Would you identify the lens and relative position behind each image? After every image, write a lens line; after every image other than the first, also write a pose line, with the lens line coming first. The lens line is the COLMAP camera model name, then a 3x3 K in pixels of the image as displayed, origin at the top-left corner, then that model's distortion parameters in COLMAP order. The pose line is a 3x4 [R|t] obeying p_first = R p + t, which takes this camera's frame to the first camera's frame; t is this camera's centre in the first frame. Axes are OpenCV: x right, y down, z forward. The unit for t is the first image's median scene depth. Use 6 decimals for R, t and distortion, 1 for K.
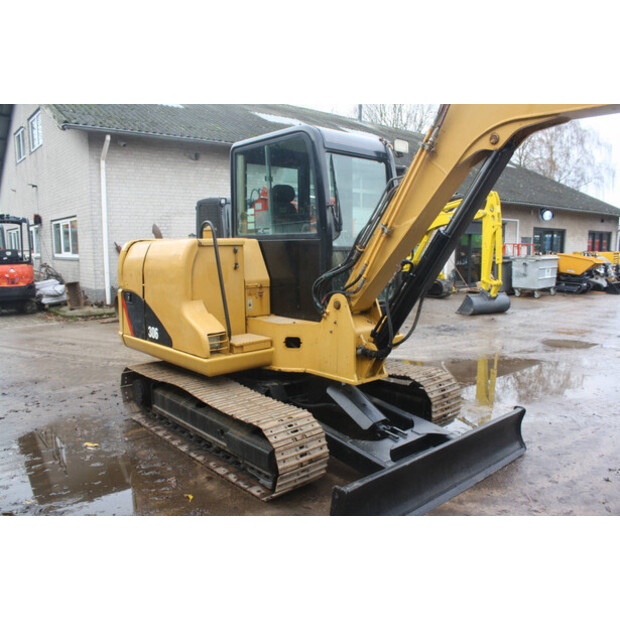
lens RADIAL K [[514.6, 0, 311.3], [0, 514.6, 317.0], [0, 0, 1]] dist [-0.159957, 0.136174]
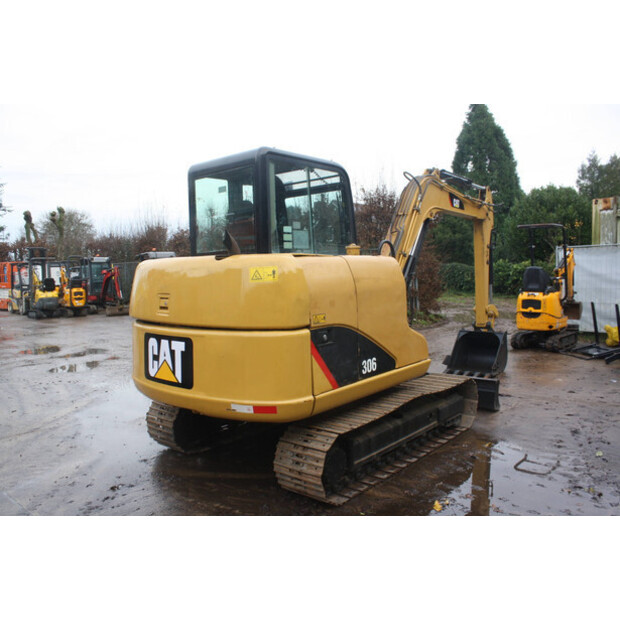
lens RADIAL K [[517.9, 0, 308.5], [0, 517.9, 319.4], [0, 0, 1]] dist [-0.161607, 0.131326]
pose [[-0.121540, -0.088472, 0.988636, -0.411809], [0.165736, 0.980228, 0.108095, -0.055505], [-0.978652, 0.176991, -0.104474, 0.426379]]
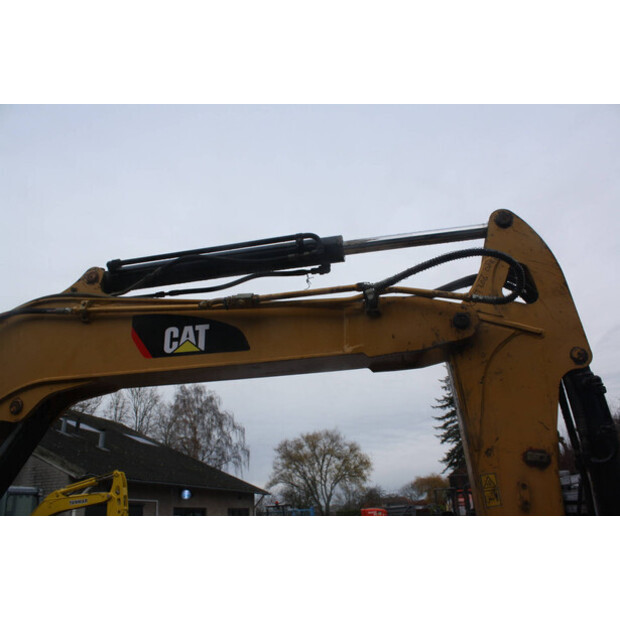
lens RADIAL K [[514.6, 0, 311.3], [0, 514.6, 317.0], [0, 0, 1]] dist [-0.159957, 0.136174]
pose [[0.796553, 0.177501, 0.577924, 0.063022], [0.145203, 0.871779, -0.467887, -0.019581], [-0.586873, 0.456613, 0.668644, 0.055688]]
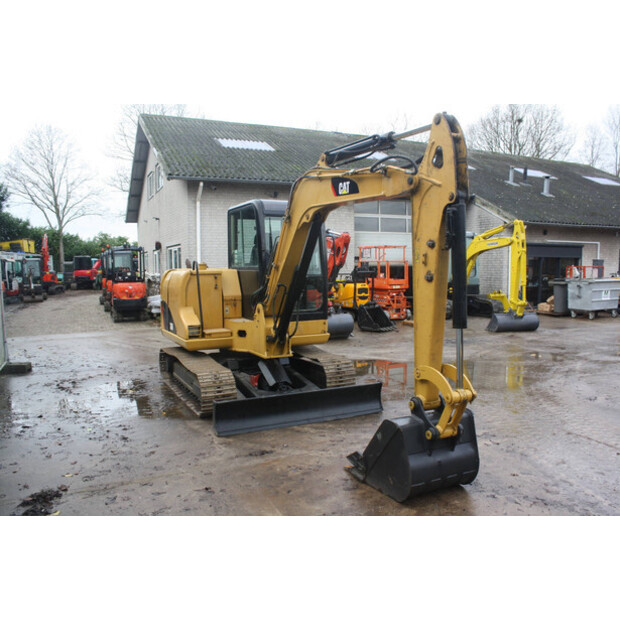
lens RADIAL K [[517.9, 0, 308.5], [0, 517.9, 319.4], [0, 0, 1]] dist [-0.161607, 0.131326]
pose [[0.966429, 0.024541, -0.255759, 0.196545], [-0.033211, 0.999009, -0.029634, 0.015373], [0.254778, 0.037133, 0.966286, -0.178735]]
